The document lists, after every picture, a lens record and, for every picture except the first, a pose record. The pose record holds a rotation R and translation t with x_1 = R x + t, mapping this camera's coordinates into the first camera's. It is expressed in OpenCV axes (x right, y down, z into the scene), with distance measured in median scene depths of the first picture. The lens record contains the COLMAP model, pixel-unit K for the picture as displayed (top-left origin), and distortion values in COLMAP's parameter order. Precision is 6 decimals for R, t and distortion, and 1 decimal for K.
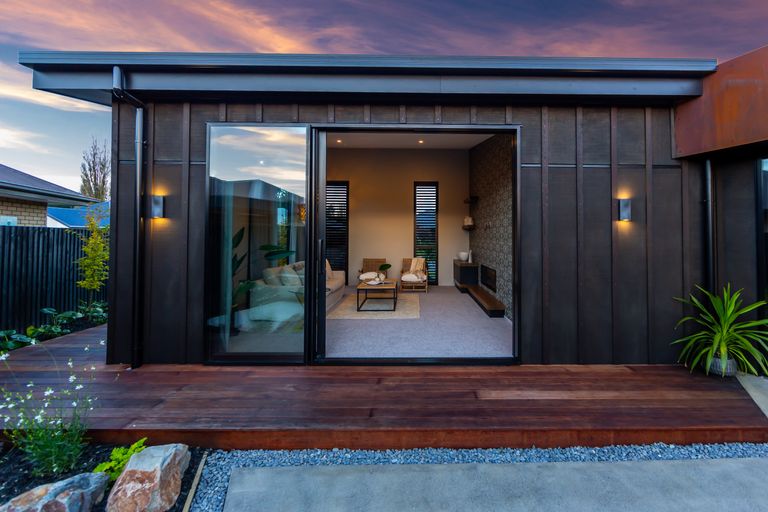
lens RADIAL K [[310.8, 0, 399.6], [0, 310.8, 232.2], [0, 0, 1]] dist [-0.002421, 0.000104]
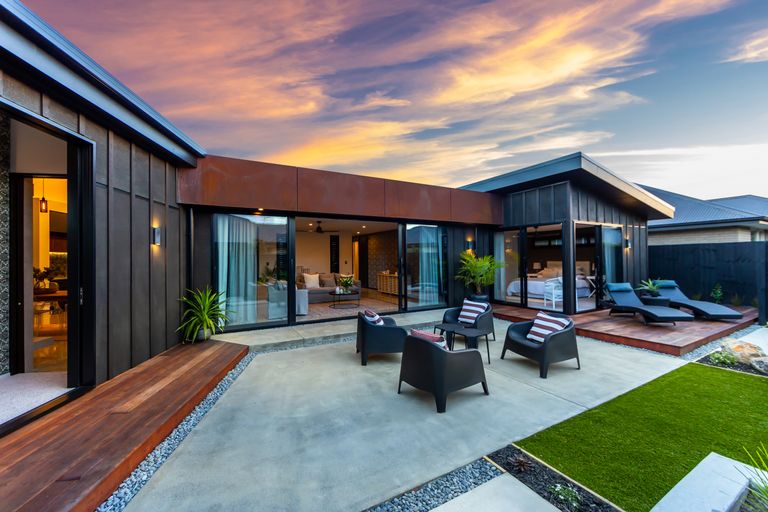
lens RADIAL K [[310.8, 0, 385.4], [0, 310.8, 257.5], [0, 0, 1]] dist [-0.002421, 0.000104]
pose [[-0.128254, 0.005029, 0.991729, -0.685829], [-0.014453, 0.999871, -0.006940, 0.011623], [-0.991636, -0.015224, -0.128165, 0.224139]]
